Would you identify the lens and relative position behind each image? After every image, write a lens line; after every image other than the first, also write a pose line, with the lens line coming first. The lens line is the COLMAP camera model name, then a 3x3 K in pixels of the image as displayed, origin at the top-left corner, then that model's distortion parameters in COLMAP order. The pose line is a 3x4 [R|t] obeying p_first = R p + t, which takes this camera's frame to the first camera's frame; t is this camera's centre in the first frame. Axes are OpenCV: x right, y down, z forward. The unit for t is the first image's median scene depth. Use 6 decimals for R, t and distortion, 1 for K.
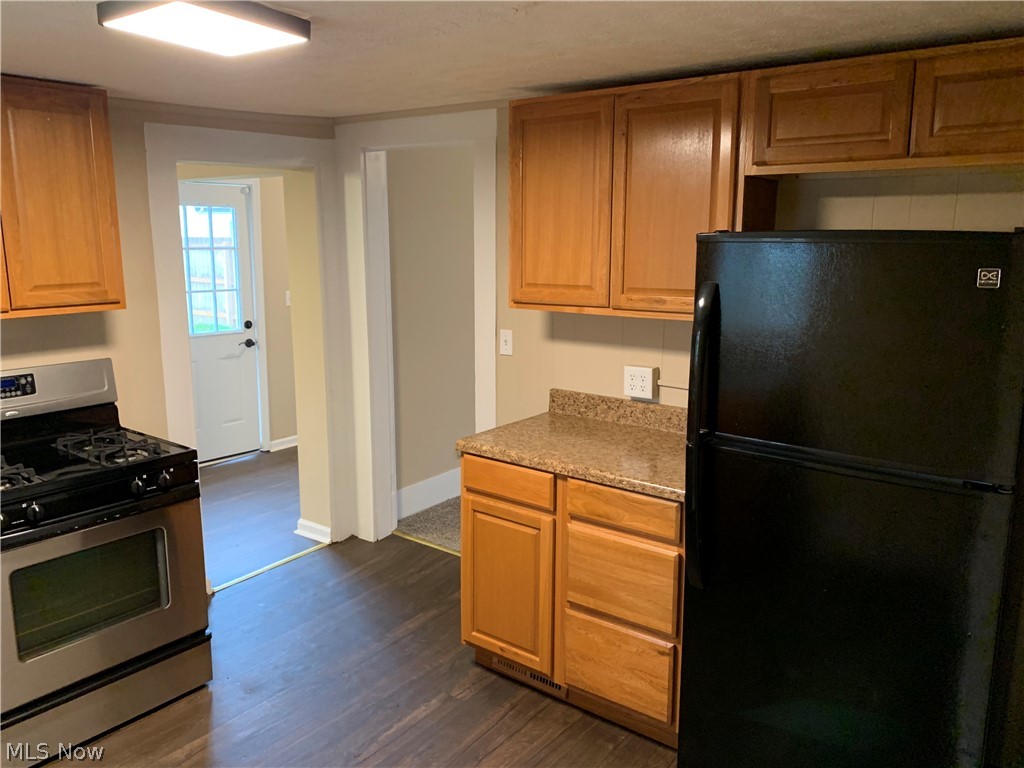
lens RADIAL K [[780.4, 0, 519.3], [0, 780.4, 379.6], [0, 0, 1]] dist [0.039064, -0.061801]
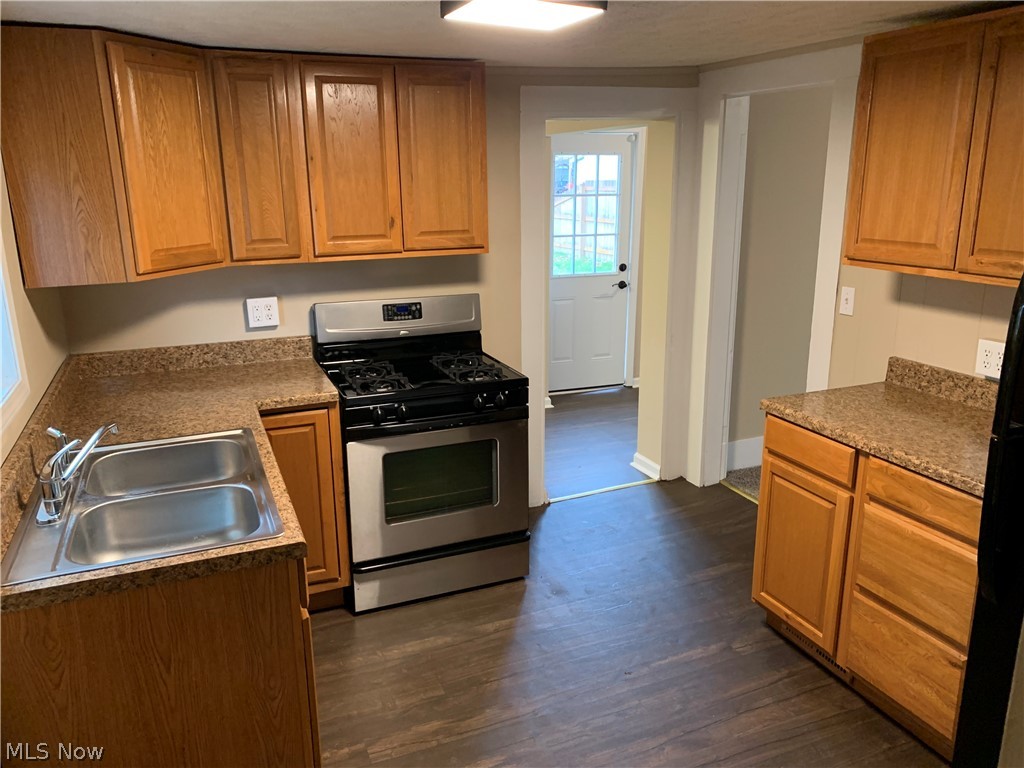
lens RADIAL K [[780.4, 0, 514.9], [0, 780.4, 379.9], [0, 0, 1]] dist [0.039064, -0.061801]
pose [[0.863944, 0.117050, -0.489795, 0.132433], [-0.080028, 0.992164, 0.095946, -0.016027], [0.497188, -0.043695, 0.866542, -0.006223]]
